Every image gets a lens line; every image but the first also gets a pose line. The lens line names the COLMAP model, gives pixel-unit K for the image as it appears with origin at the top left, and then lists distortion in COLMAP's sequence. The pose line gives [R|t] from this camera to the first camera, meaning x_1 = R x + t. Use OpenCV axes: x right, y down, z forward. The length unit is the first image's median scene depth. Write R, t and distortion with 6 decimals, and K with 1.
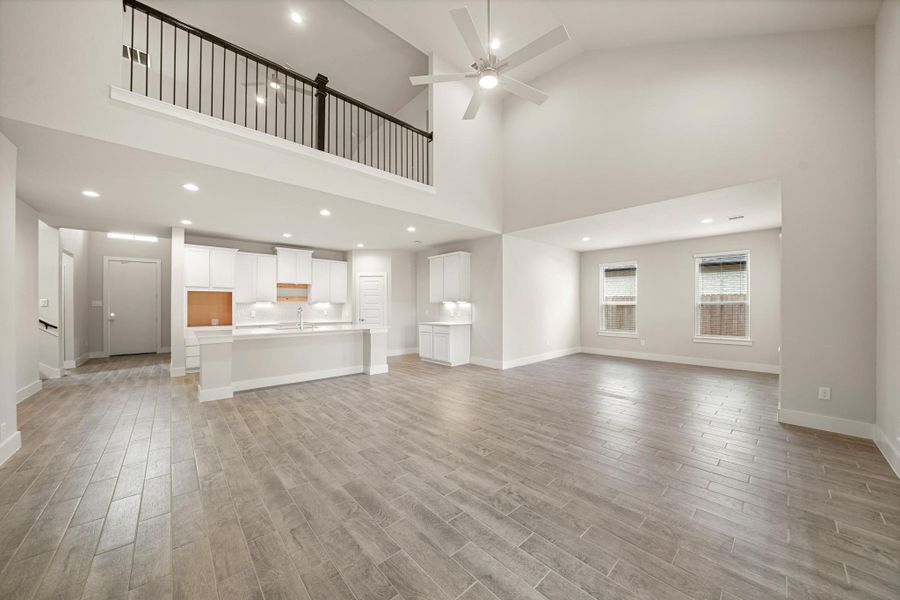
lens RADIAL K [[341.8, 0, 452.2], [0, 341.8, 303.6], [0, 0, 1]] dist [-0.001211, 0.000355]
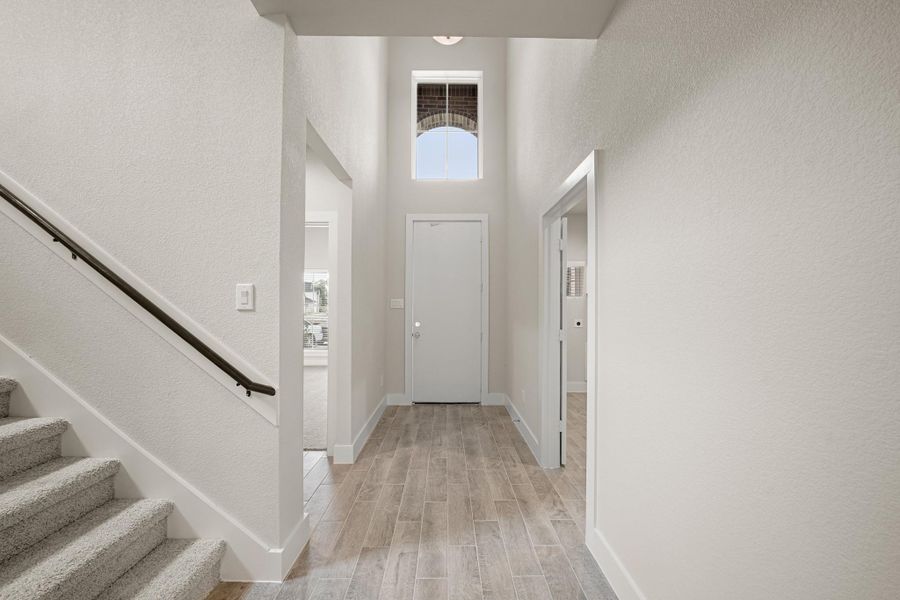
lens RADIAL K [[341.8, 0, 448.4], [0, 341.8, 303.0], [0, 0, 1]] dist [-0.001211, 0.000355]
pose [[0.775528, 0.001374, -0.631312, -0.633444], [-0.005646, 0.999973, -0.004759, 0.001232], [0.631288, 0.007255, 0.775515, 0.629651]]
